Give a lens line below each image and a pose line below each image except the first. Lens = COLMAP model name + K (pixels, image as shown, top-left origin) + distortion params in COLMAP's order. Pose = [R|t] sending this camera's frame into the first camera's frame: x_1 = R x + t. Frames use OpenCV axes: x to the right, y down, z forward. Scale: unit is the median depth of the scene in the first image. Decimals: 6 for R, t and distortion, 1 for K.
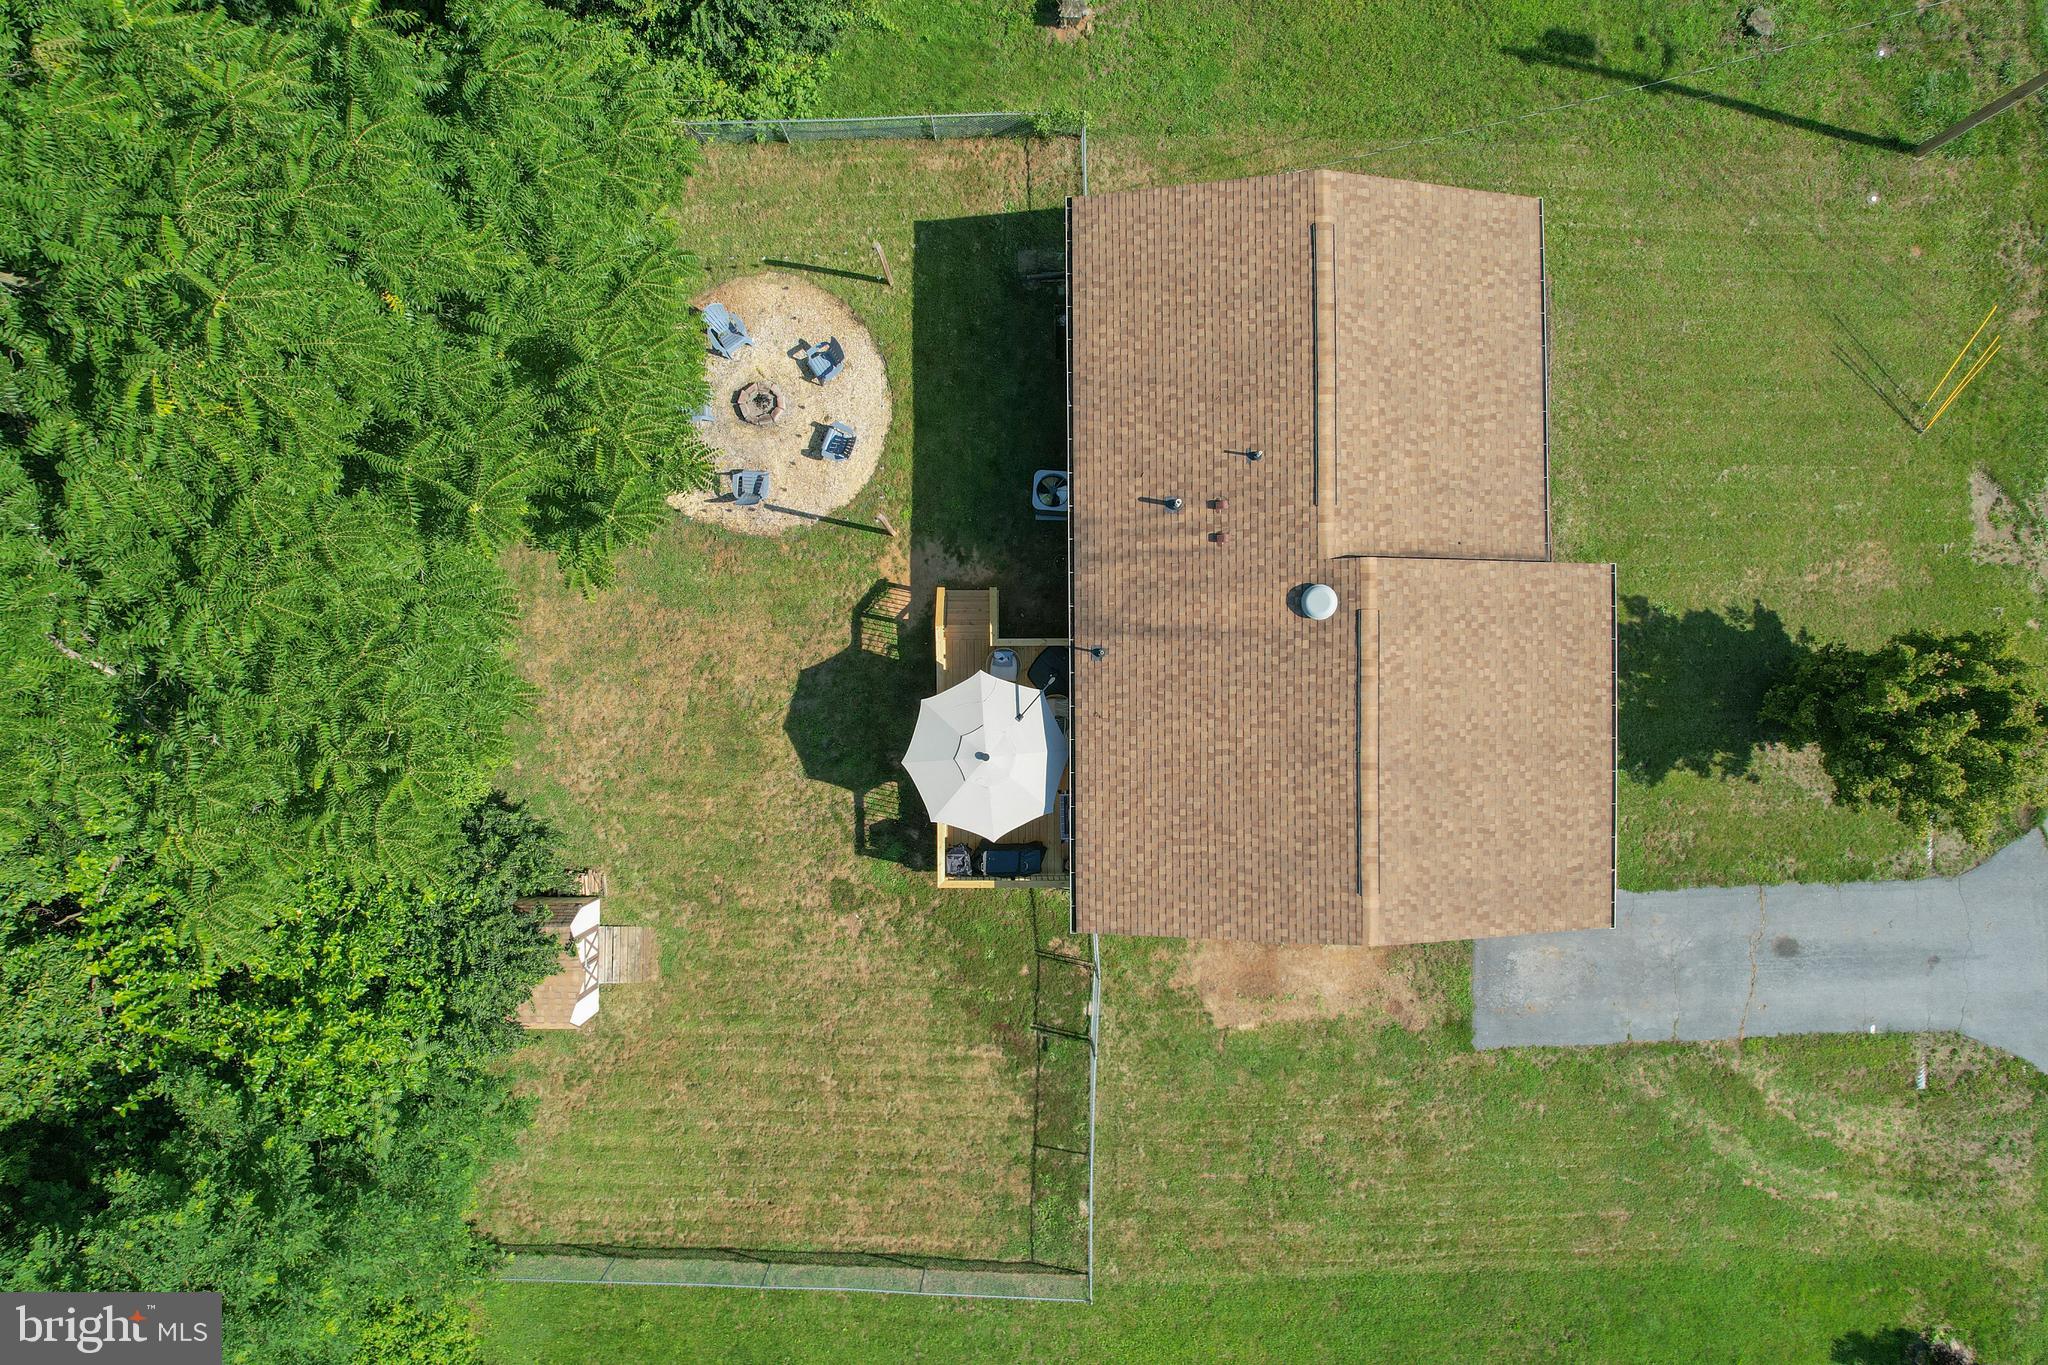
lens RADIAL K [[1300.2, 0, 1026.0], [0, 1300.2, 672.6], [0, 0, 1]] dist [-0.075160, 0.069436]
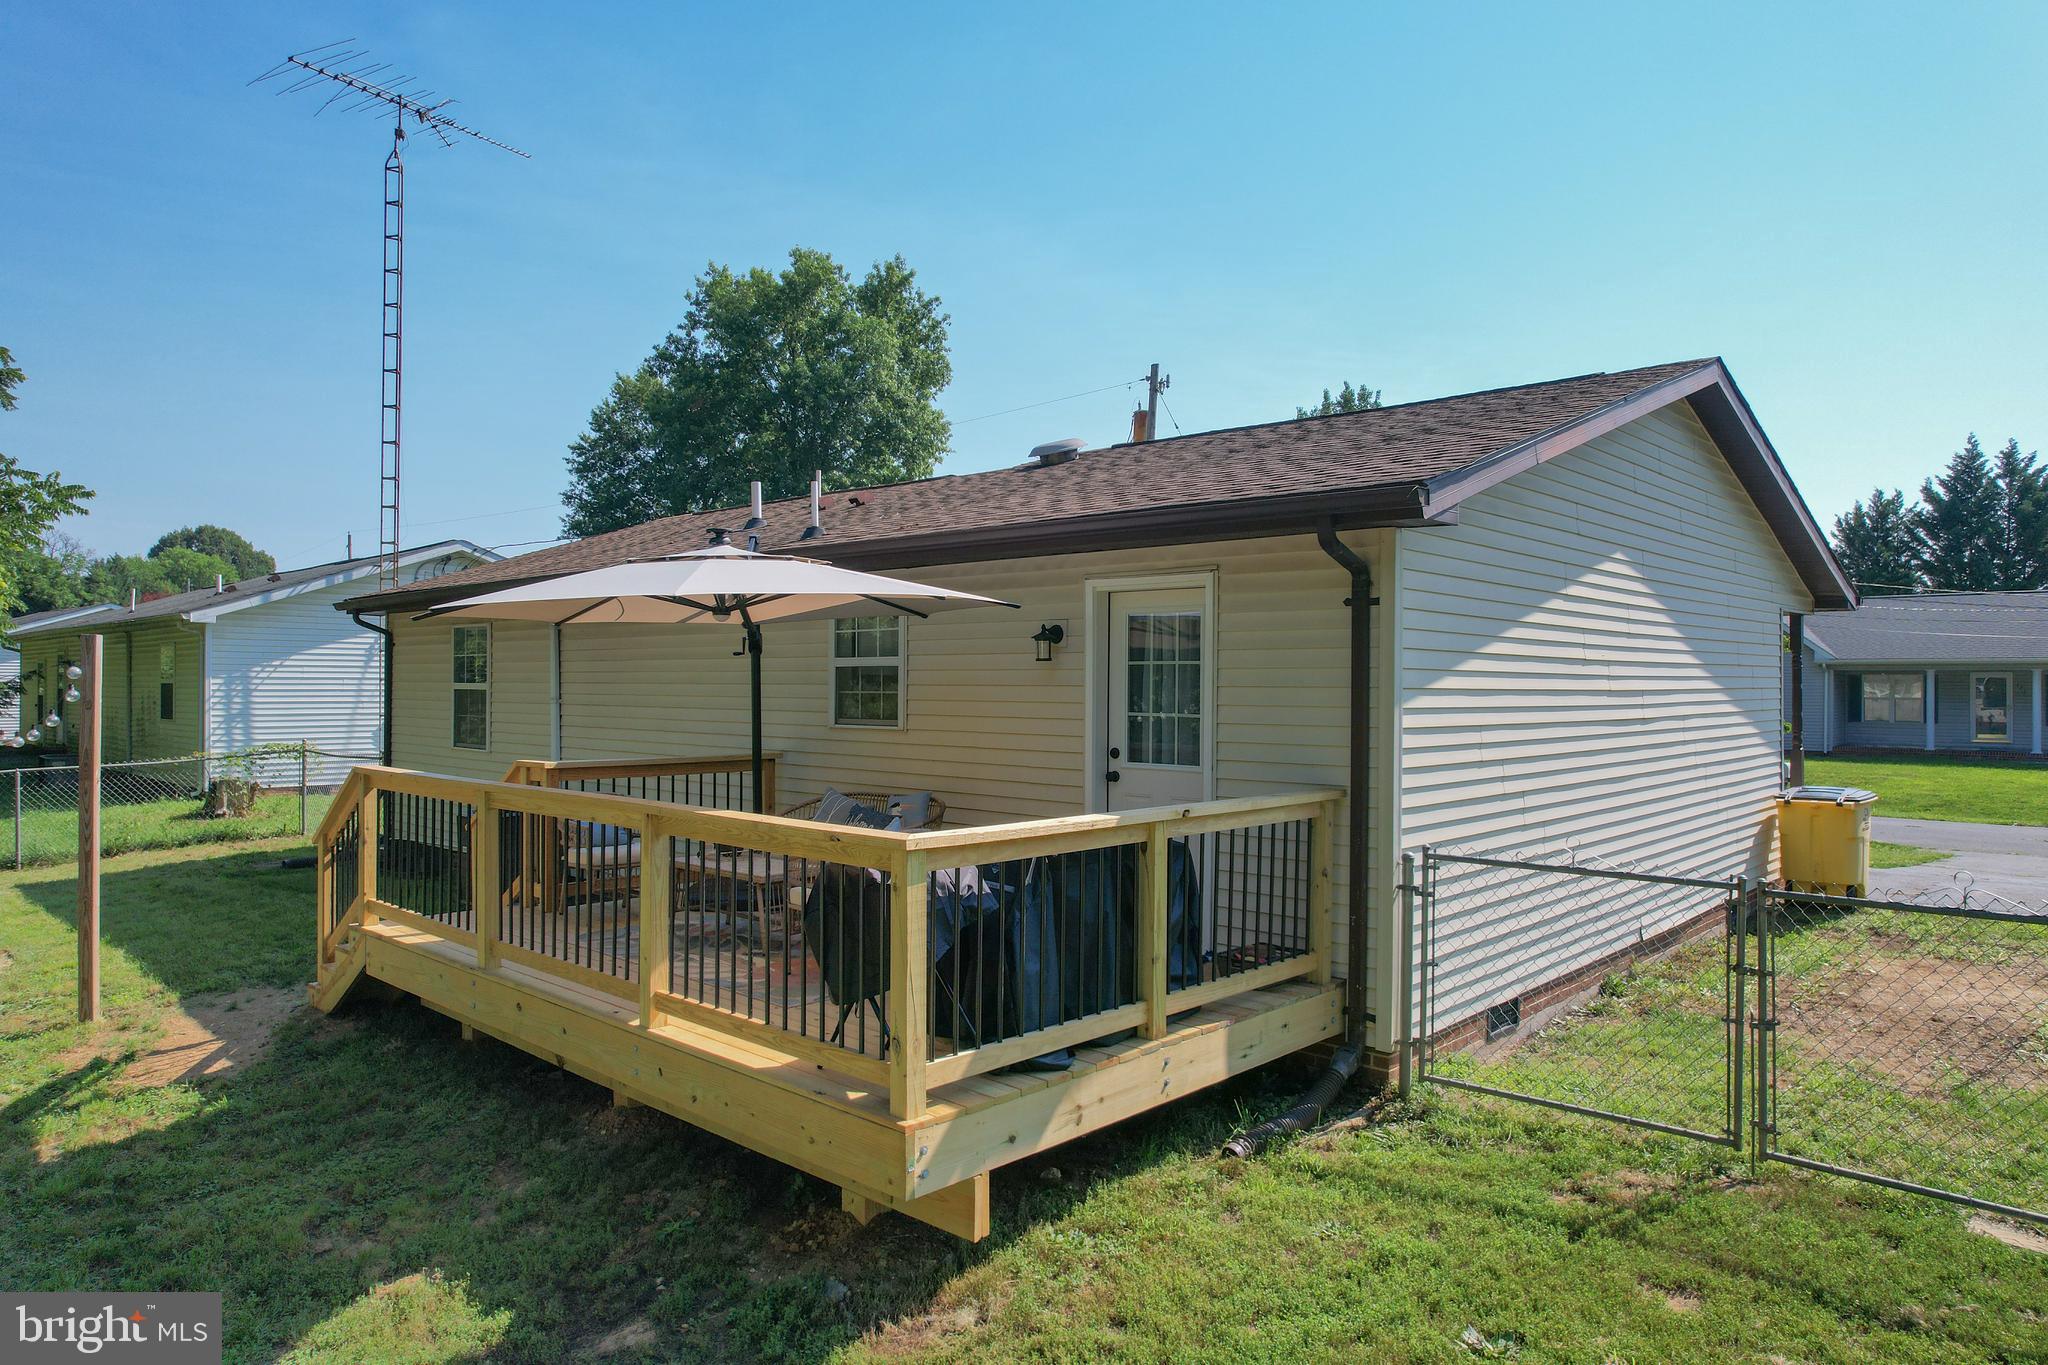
lens RADIAL K [[1305.3, 0, 1018.3], [0, 1305.3, 677.1], [0, 0, 1]] dist [-0.071644, 0.063047]
pose [[0.688331, 0.005469, 0.725376, -0.174710], [0.725393, -0.002104, -0.688332, 0.278913], [-0.002238, 0.999983, -0.005415, 0.912877]]
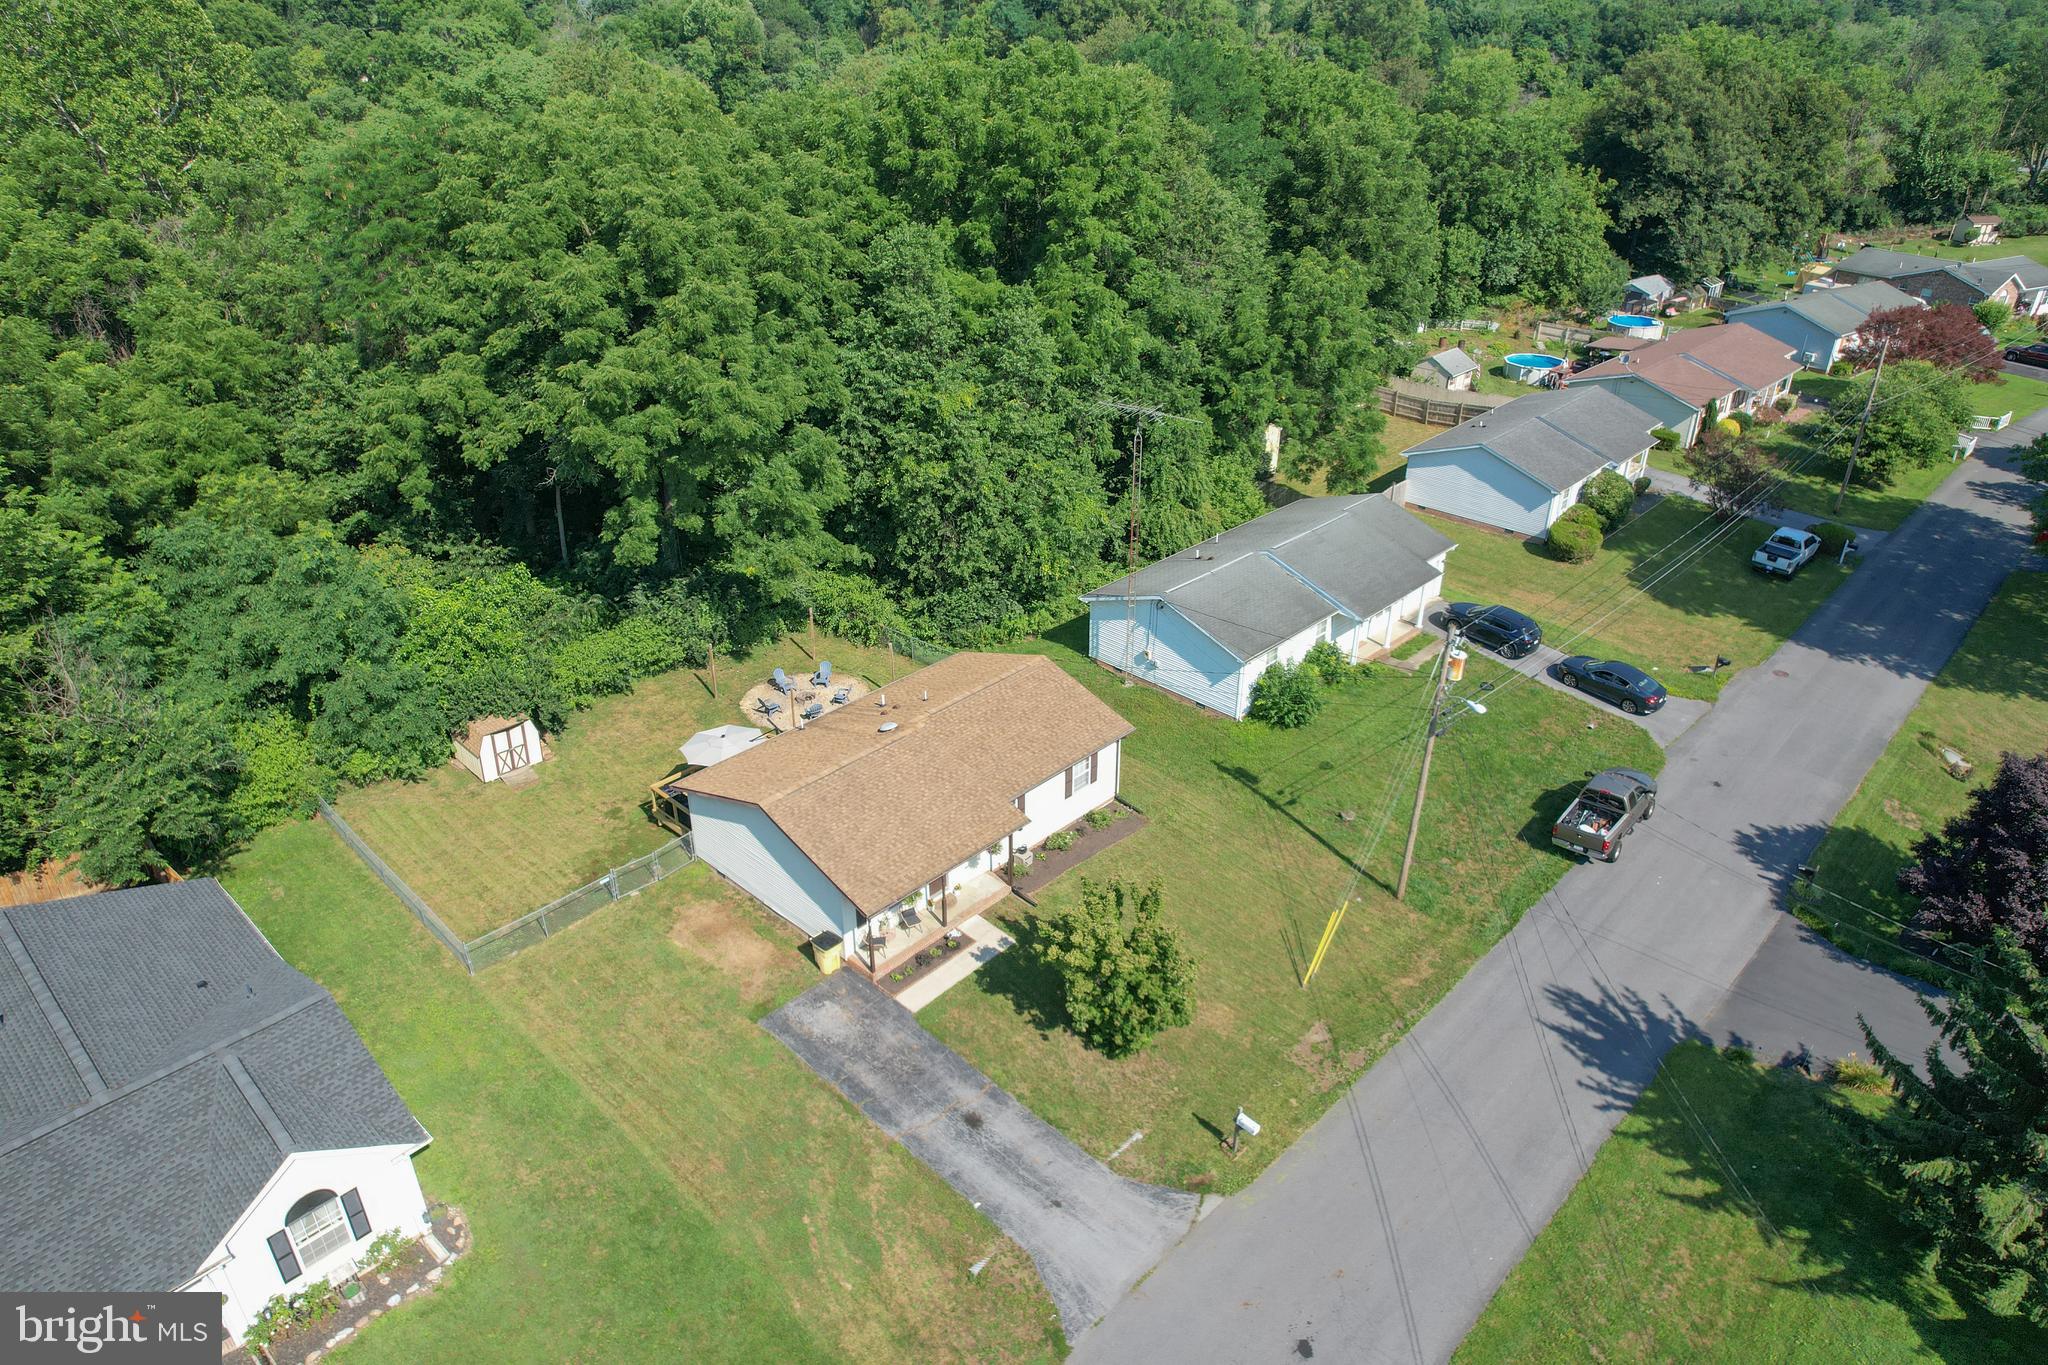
lens RADIAL K [[1305.3, 0, 1018.3], [0, 1305.3, 677.1], [0, 0, 1]] dist [-0.071644, 0.063047]
pose [[0.721691, 0.323465, -0.611991, 1.266183], [-0.692213, 0.334648, -0.639416, 0.852677], [-0.002027, 0.885088, 0.465419, 0.022967]]
